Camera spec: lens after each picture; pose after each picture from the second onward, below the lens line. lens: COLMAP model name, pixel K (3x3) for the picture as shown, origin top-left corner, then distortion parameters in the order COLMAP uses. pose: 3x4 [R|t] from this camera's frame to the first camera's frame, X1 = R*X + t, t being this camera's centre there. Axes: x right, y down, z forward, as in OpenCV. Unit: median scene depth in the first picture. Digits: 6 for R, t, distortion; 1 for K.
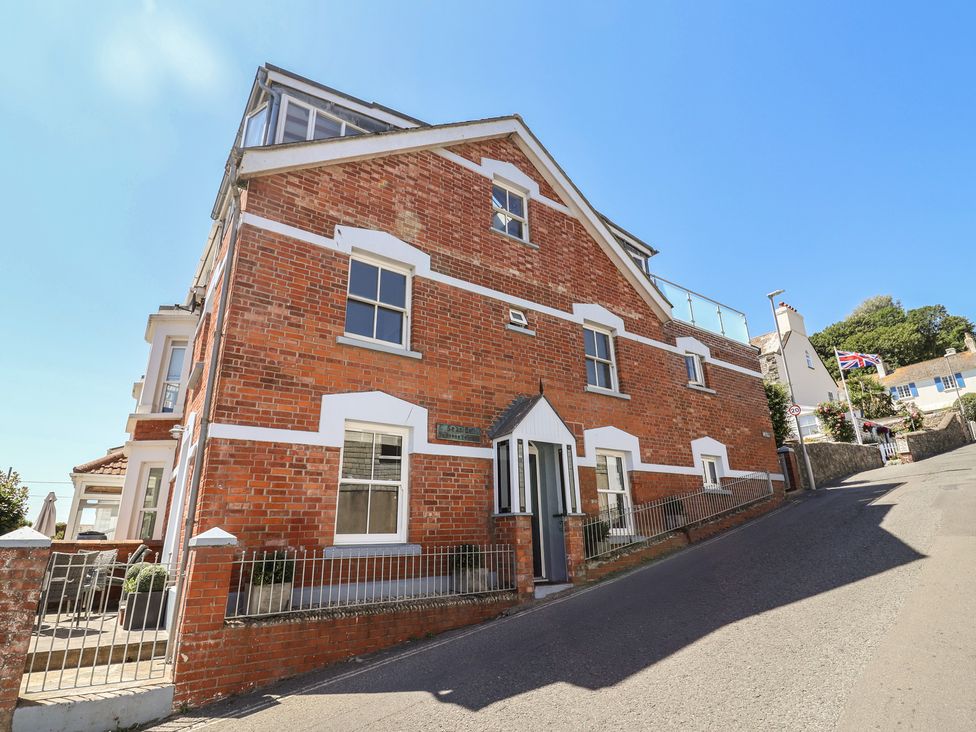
lens RADIAL K [[505.9, 0, 490.4], [0, 505.9, 365.3], [0, 0, 1]] dist [-0.007366, -0.003422]
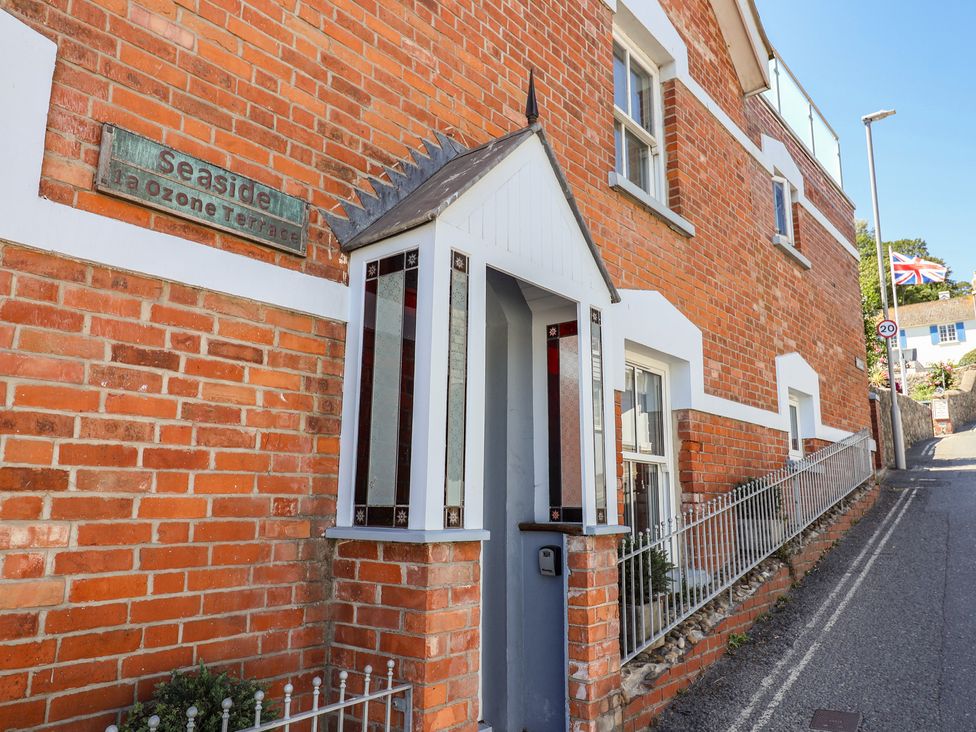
lens RADIAL K [[703.8, 0, 492.4], [0, 703.8, 366.7], [0, 0, 1]] dist [0.003134, 0.001176]
pose [[0.965087, 0.081307, 0.248992, -0.011205], [-0.114016, 0.986220, 0.119878, 0.158655], [-0.235814, -0.144082, 0.961058, 0.637808]]
